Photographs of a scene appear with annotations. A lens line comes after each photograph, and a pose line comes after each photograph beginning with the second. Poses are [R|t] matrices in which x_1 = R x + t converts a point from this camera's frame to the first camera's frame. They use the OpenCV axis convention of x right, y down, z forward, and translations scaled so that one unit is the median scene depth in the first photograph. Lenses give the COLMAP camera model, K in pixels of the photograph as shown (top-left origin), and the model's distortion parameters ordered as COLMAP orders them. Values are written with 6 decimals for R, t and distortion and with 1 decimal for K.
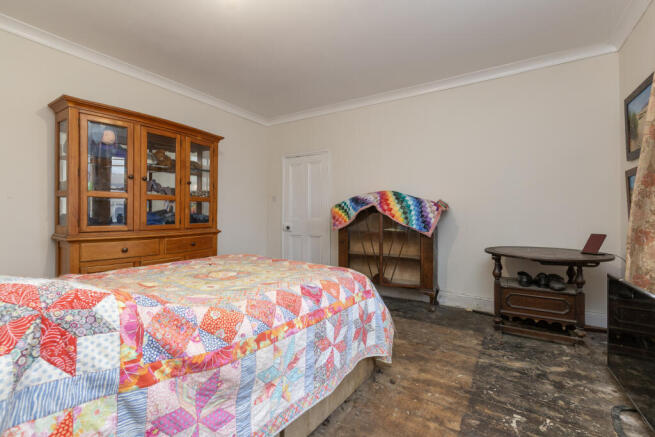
lens RADIAL K [[283.7, 0, 328.0], [0, 283.7, 216.5], [0, 0, 1]] dist [-0.004715, -0.001072]
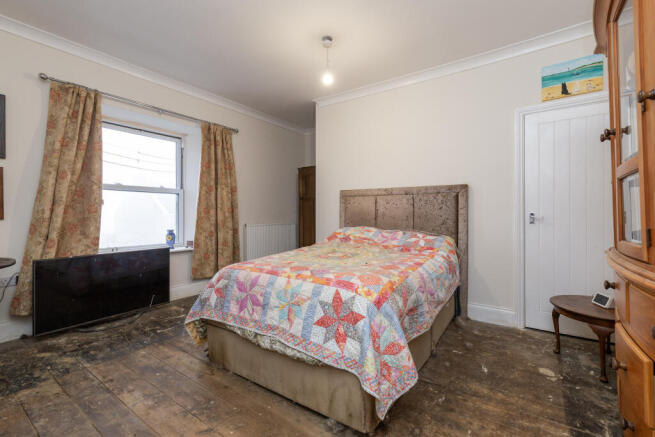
lens RADIAL K [[283.7, 0, 326.8], [0, 283.7, 215.0], [0, 0, 1]] dist [-0.004715, -0.001072]
pose [[-0.999543, 0.003663, 0.030010, -0.303201], [0.003629, 0.999993, -0.001181, 0.015111], [-0.030014, -0.001072, -0.999549, 2.099311]]
